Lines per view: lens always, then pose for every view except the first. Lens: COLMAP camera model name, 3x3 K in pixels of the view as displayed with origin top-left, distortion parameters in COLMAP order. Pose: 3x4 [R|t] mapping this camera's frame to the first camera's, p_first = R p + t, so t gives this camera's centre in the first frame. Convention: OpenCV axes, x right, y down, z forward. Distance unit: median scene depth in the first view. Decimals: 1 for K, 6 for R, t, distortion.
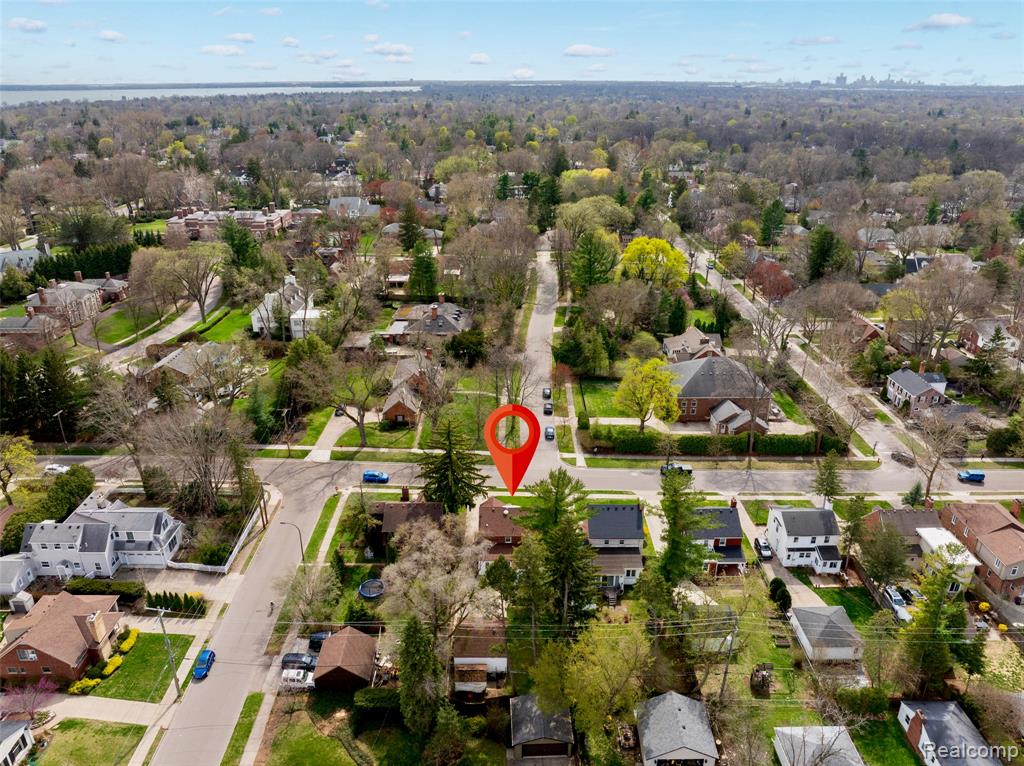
lens RADIAL K [[754.7, 0, 524.7], [0, 754.7, 361.6], [0, 0, 1]] dist [-0.039189, 0.001132]
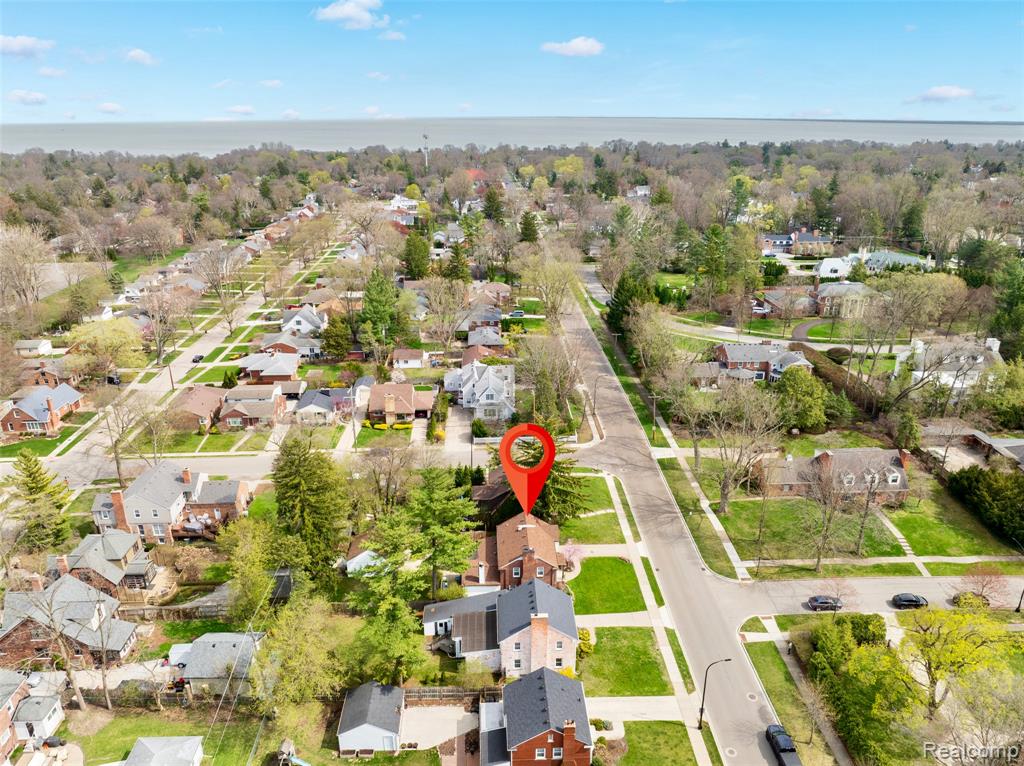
lens RADIAL K [[720.5, 0, 512.0], [0, 720.5, 383.0], [0, 0, 1]] dist [-0.035793, 0.001408]
pose [[0.028546, 0.355071, -0.934403, 0.592576], [-0.367316, 0.873110, 0.320559, -0.192625], [0.929658, 0.334071, 0.155347, 0.626825]]
